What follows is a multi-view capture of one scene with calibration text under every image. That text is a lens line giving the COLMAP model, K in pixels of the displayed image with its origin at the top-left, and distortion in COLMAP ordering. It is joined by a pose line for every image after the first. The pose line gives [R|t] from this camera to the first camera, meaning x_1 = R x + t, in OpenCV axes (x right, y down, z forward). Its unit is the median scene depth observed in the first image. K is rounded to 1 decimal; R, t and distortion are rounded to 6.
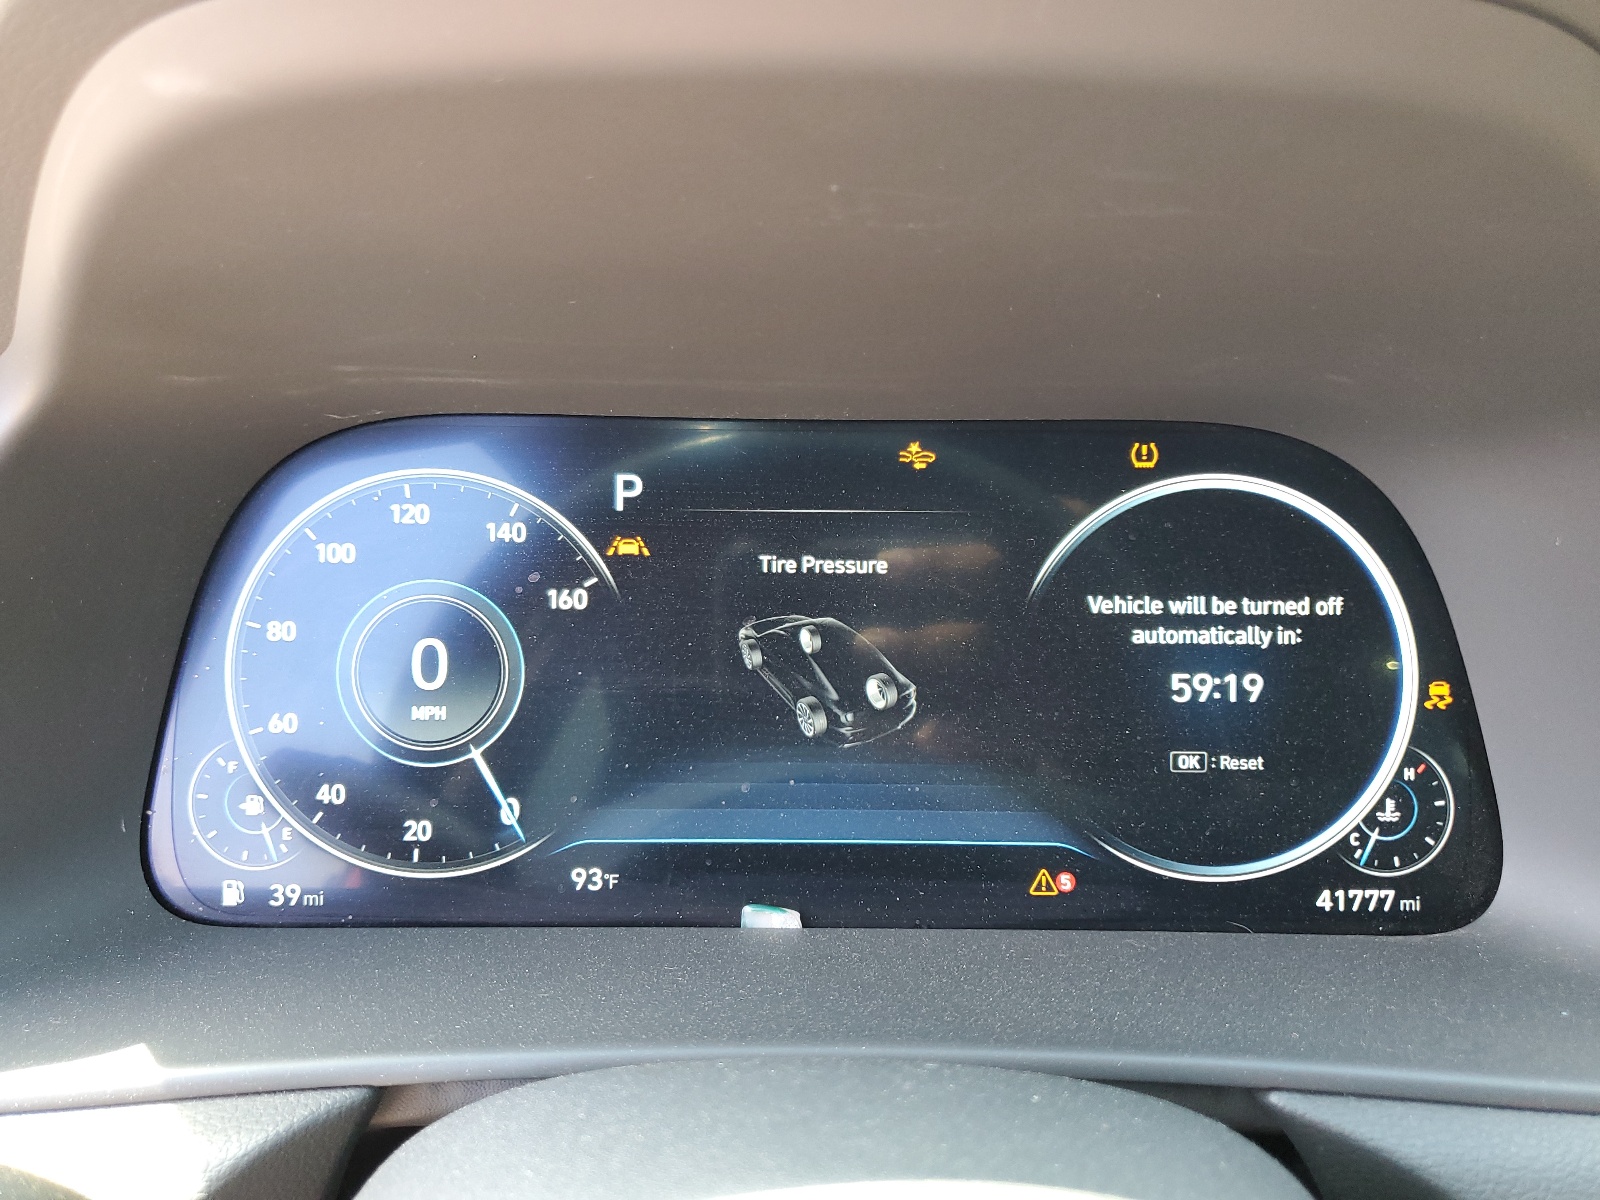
lens RADIAL K [[1215.2, 0, 801.8], [0, 1215.2, 600.7], [0, 0, 1]] dist [-0.006545, -0.001101]
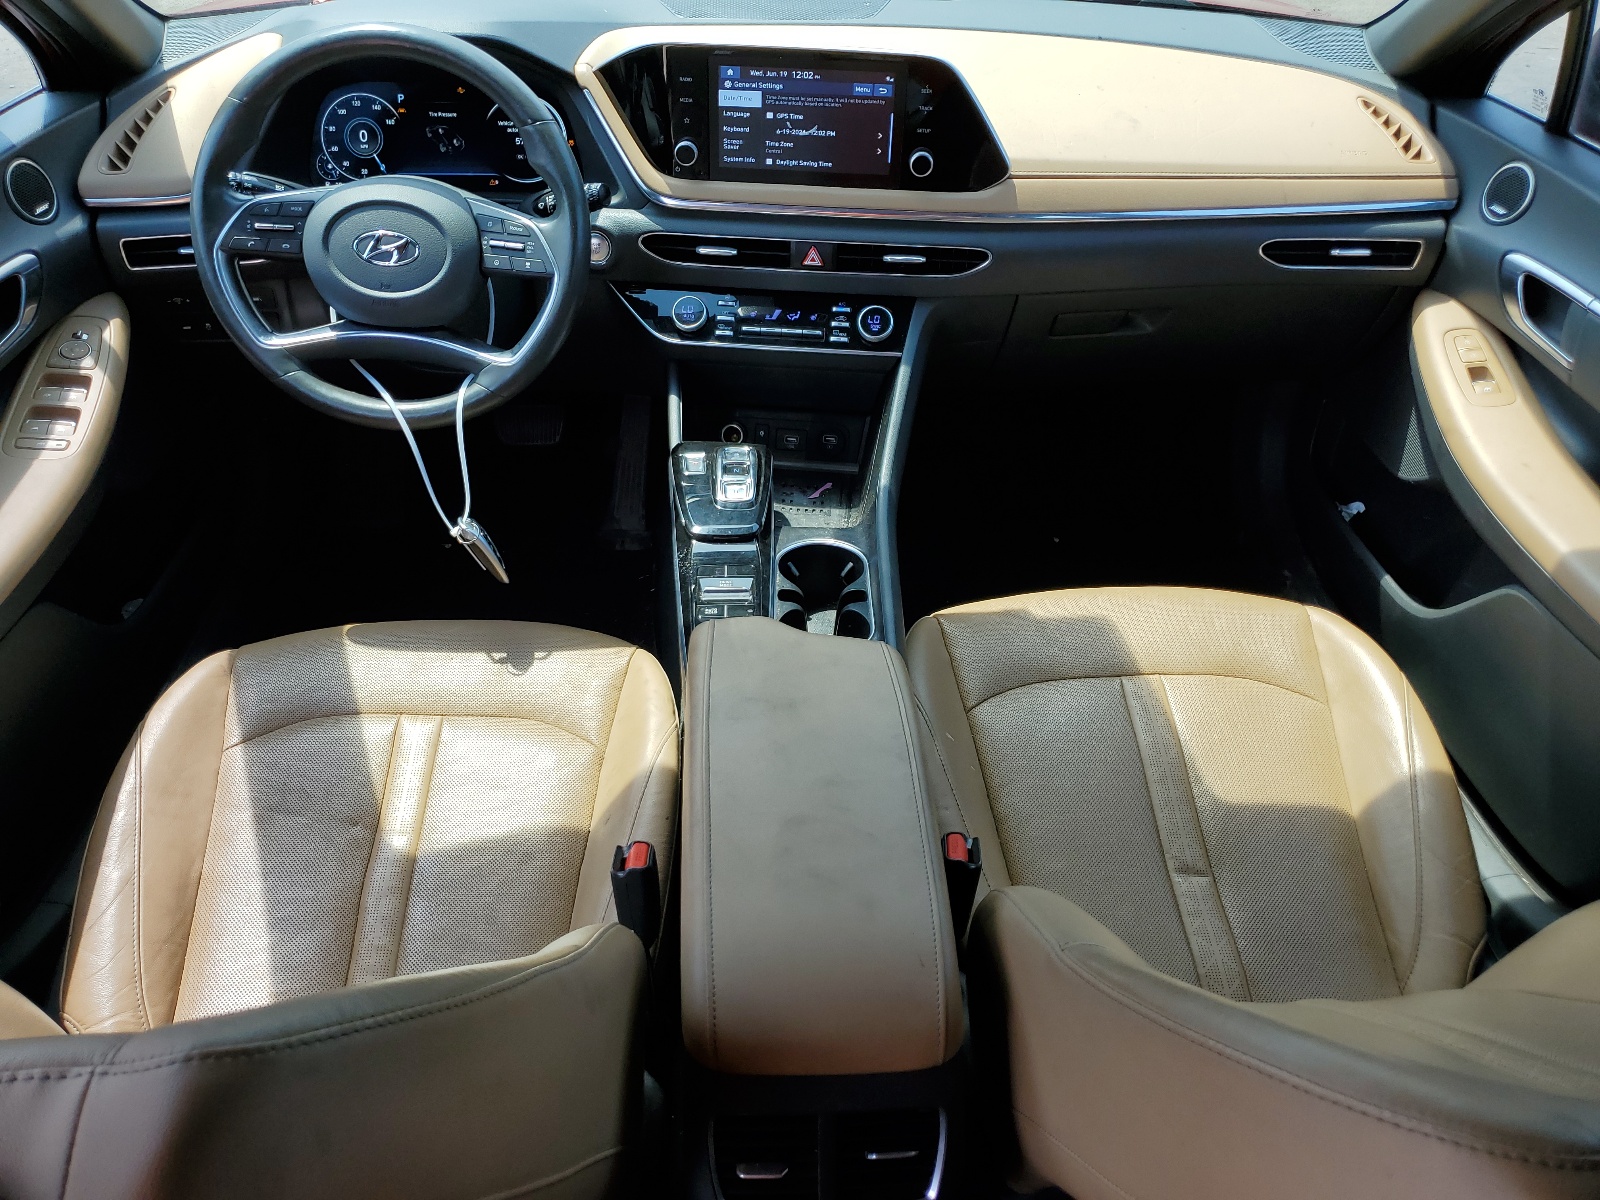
lens RADIAL K [[1215.2, 0, 797.1], [0, 1215.2, 600.2], [0, 0, 1]] dist [-0.006545, -0.001101]
pose [[0.999239, -0.012735, 0.036874, 1.240047], [0.001522, 0.957221, 0.289355, 0.431338], [-0.038981, -0.289079, 0.956511, -4.295235]]
